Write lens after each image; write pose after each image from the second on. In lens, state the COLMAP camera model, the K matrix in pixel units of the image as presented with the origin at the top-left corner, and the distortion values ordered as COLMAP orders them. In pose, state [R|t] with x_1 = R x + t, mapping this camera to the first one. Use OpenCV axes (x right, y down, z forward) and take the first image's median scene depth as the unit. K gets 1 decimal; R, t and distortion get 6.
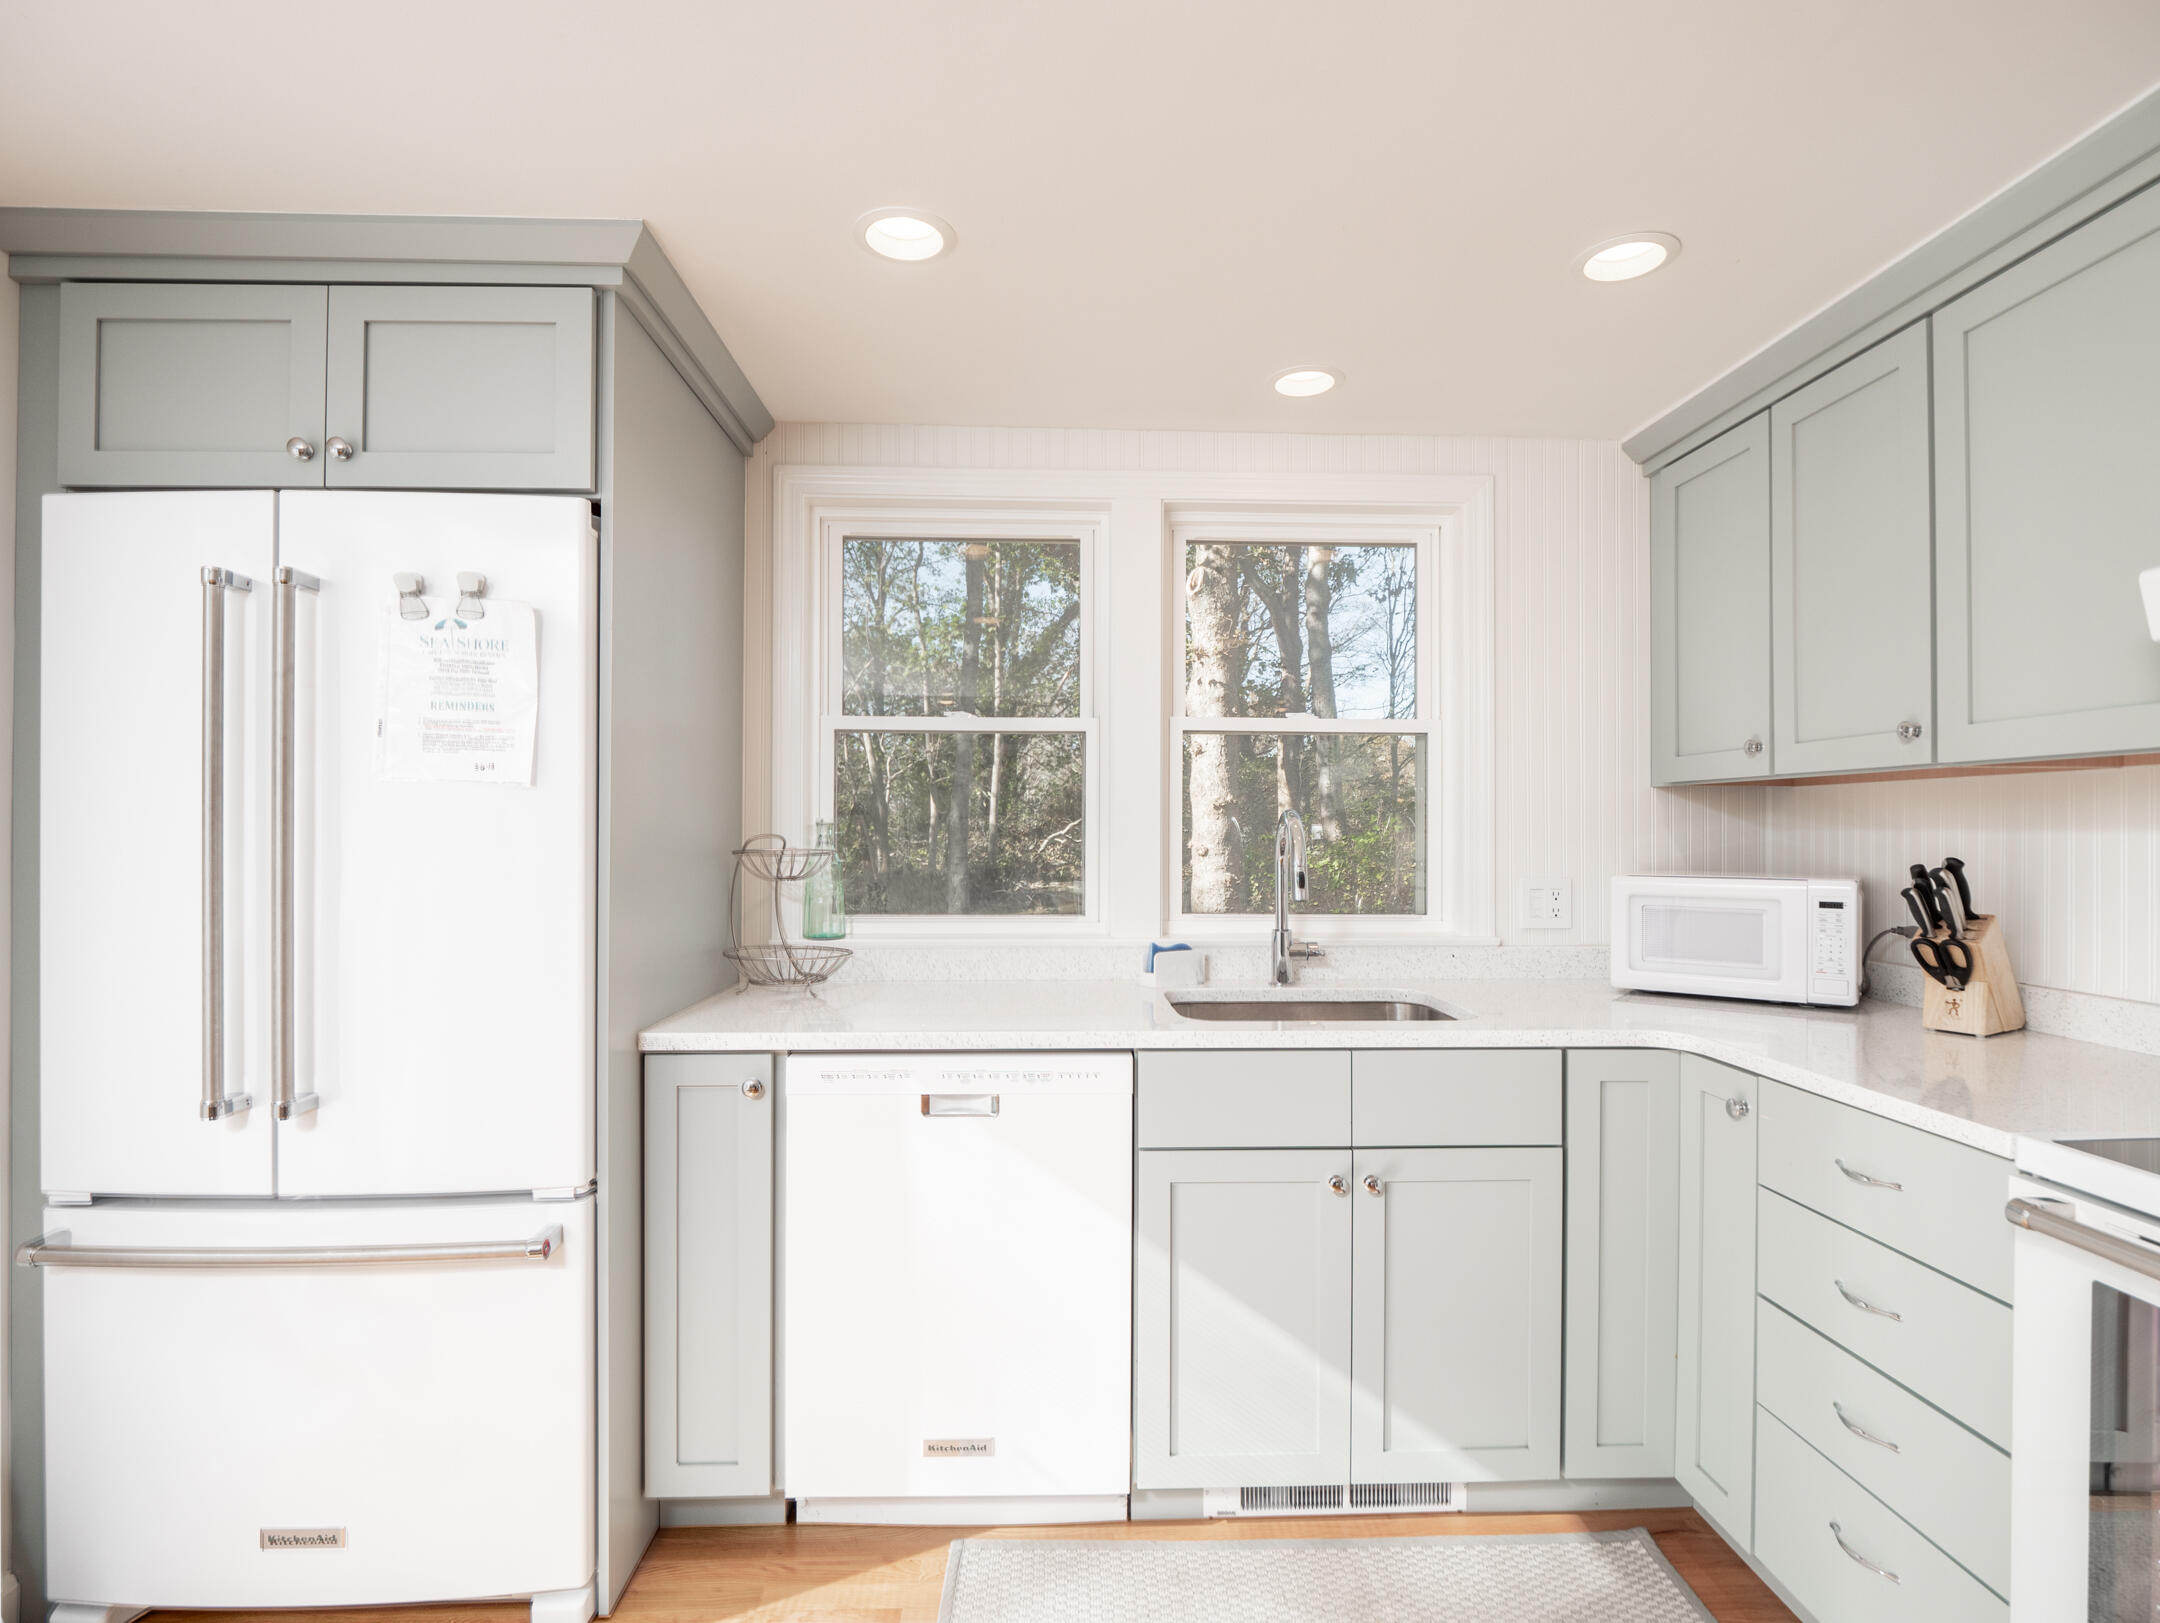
lens RADIAL K [[1067.2, 0, 1070.7], [0, 1067.2, 817.3], [0, 0, 1]] dist [-0.006613, -0.010572]
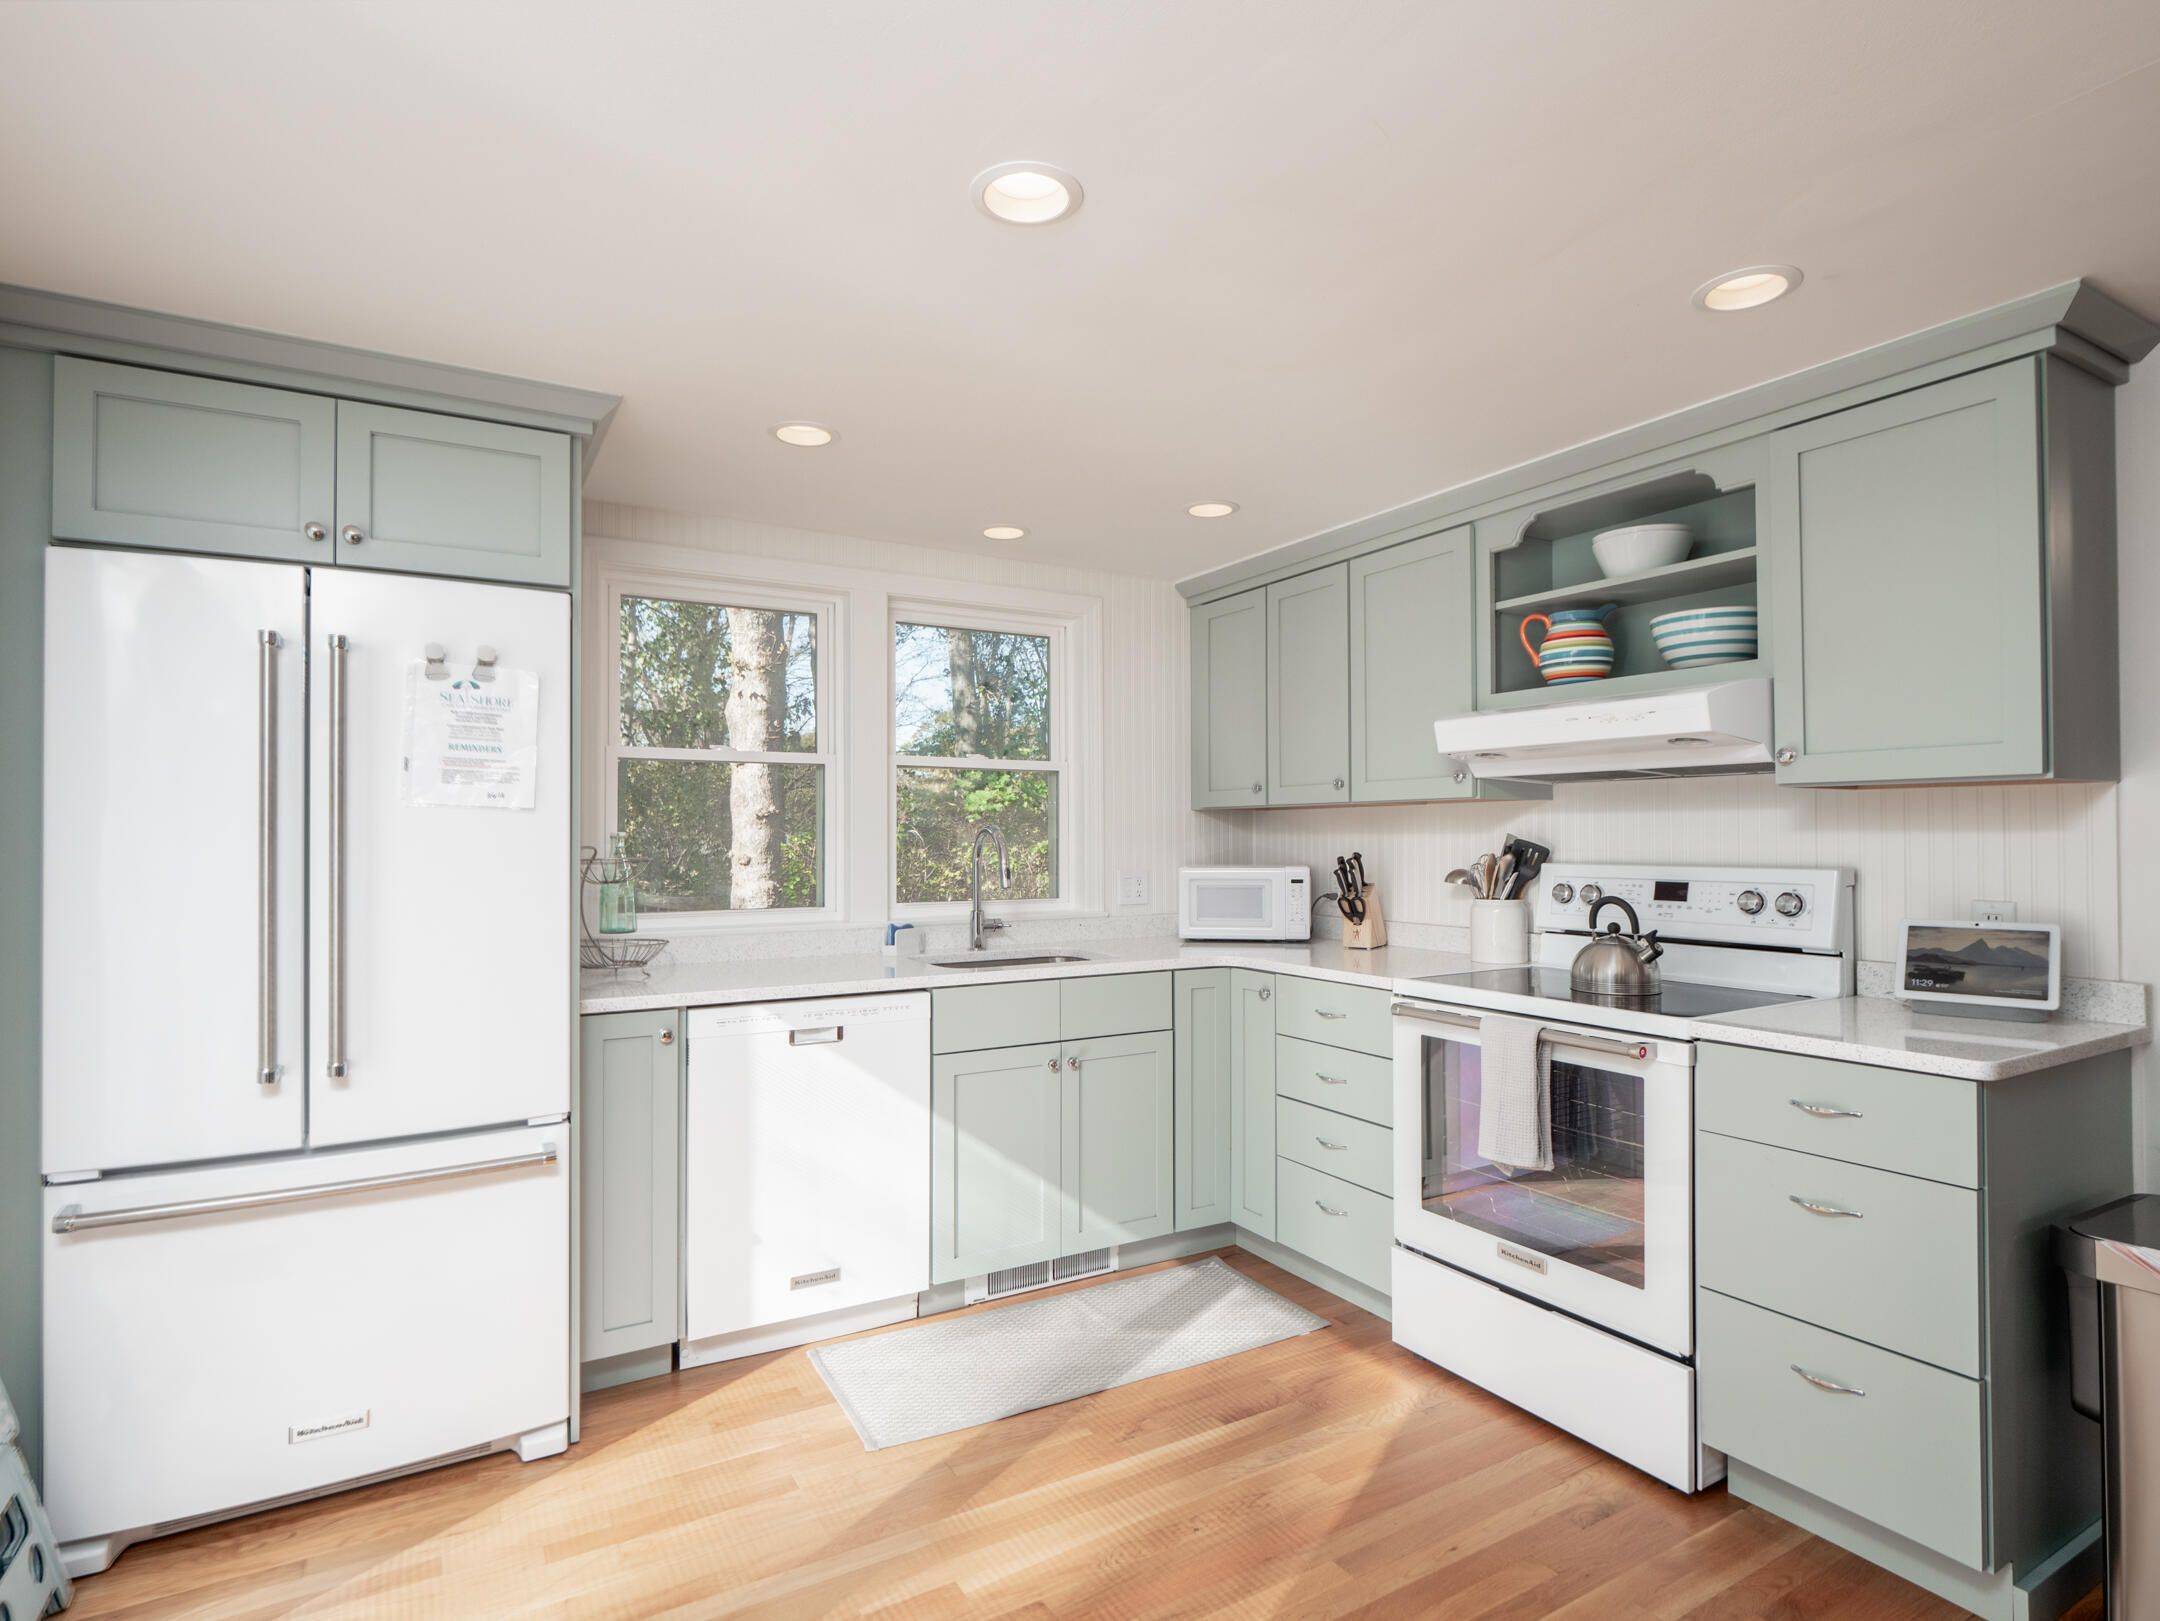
lens RADIAL K [[1125.2, 0, 1080.0], [0, 1125.2, 810.5], [0, 0, 1]] dist [-0.000992, -0.017740]
pose [[0.880960, 0.005559, 0.473157, -0.502759], [0.000622, 0.999917, -0.012907, -0.009721], [-0.473190, 0.011665, 0.880883, -0.485822]]
